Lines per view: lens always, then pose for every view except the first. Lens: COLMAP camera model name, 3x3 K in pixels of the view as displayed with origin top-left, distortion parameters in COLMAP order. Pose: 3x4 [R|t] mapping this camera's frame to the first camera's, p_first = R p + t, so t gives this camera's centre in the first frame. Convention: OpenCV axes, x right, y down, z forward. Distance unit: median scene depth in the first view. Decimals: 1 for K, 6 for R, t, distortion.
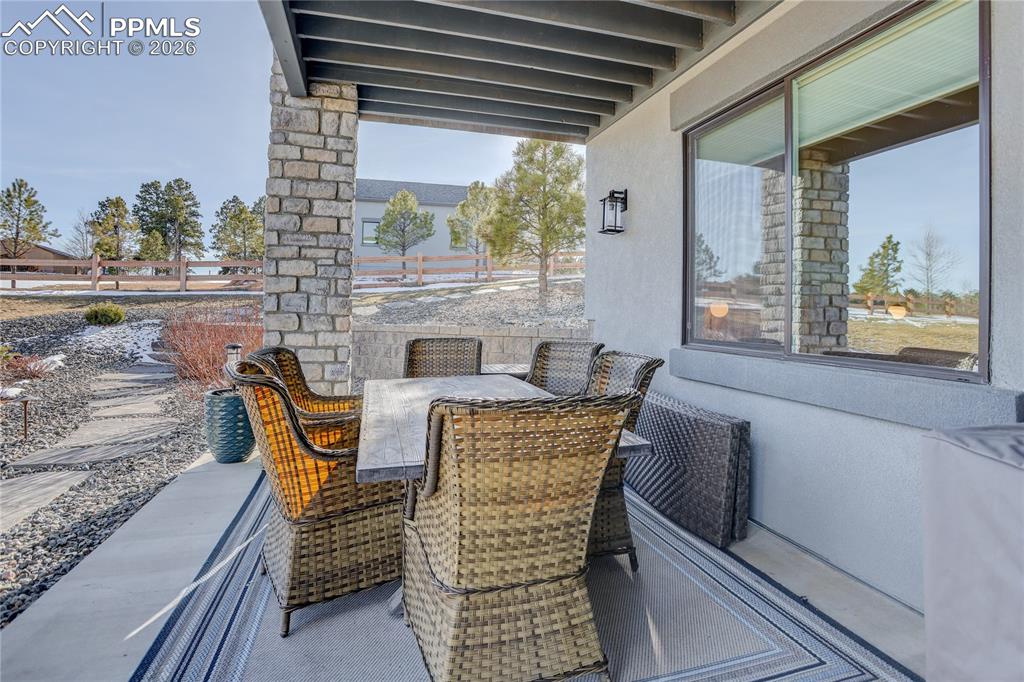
lens RADIAL K [[500.1, 0, 497.9], [0, 500.1, 310.3], [0, 0, 1]] dist [-0.003288, 0.000143]
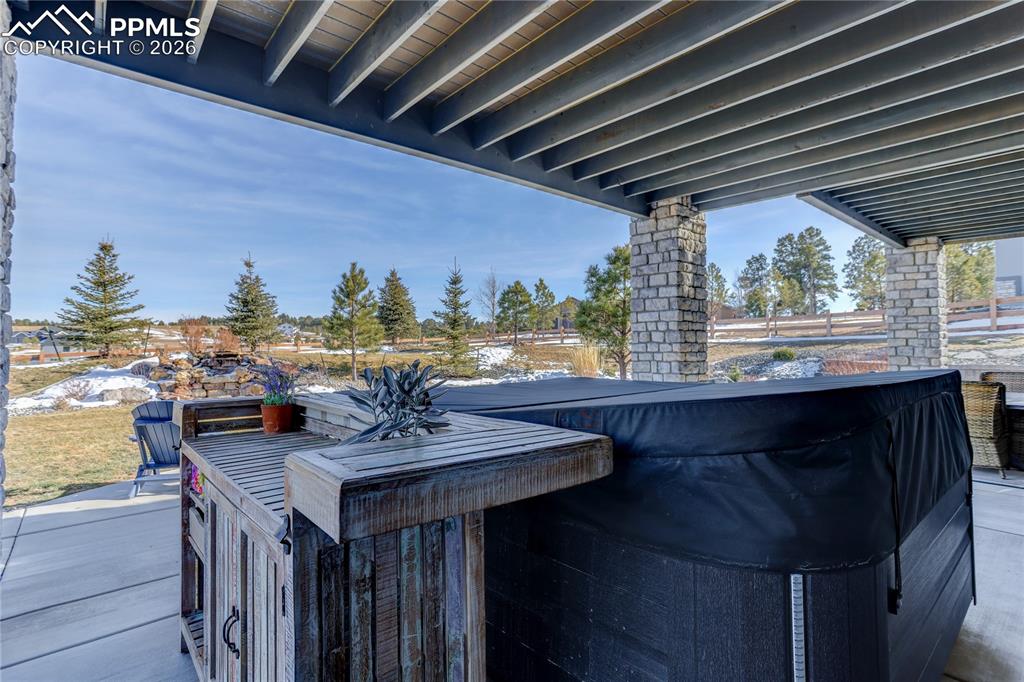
lens RADIAL K [[500.1, 0, 497.9], [0, 500.1, 310.3], [0, 0, 1]] dist [-0.003288, 0.000143]
pose [[0.426932, -0.073846, -0.901264, 0.275705], [0.006319, 0.996879, -0.078687, -0.012331], [0.904262, 0.027899, 0.426066, -0.518316]]
